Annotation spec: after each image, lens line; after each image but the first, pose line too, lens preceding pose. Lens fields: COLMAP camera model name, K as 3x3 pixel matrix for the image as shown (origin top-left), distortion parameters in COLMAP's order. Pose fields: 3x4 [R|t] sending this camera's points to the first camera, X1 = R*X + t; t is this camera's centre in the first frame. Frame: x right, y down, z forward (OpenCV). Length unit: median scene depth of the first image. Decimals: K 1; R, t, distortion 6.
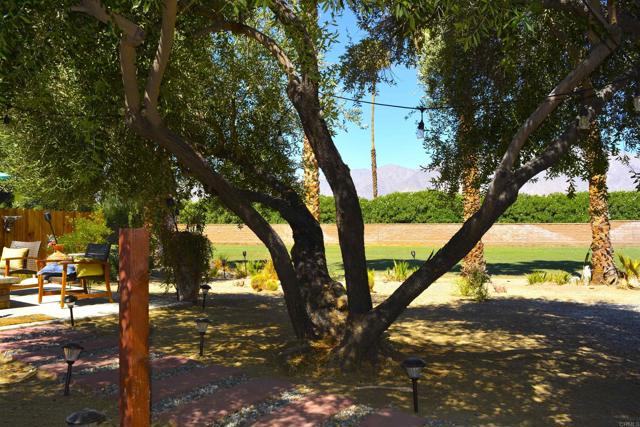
lens RADIAL K [[505.9, 0, 317.2], [0, 505.9, 212.9], [0, 0, 1]] dist [-0.094640, 0.022207]
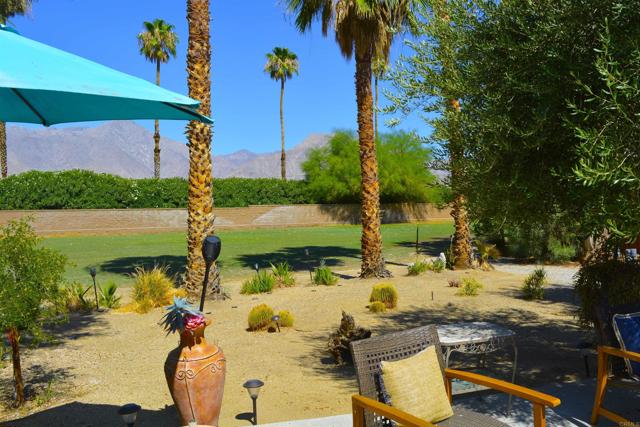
lens RADIAL K [[505.9, 0, 321.8], [0, 505.9, 214.7], [0, 0, 1]] dist [-0.094640, 0.022207]
pose [[0.654826, -0.020370, 0.755505, -1.170782], [-0.011653, 0.999246, 0.037042, -0.044137], [-0.755690, -0.033060, 0.654095, 1.087263]]
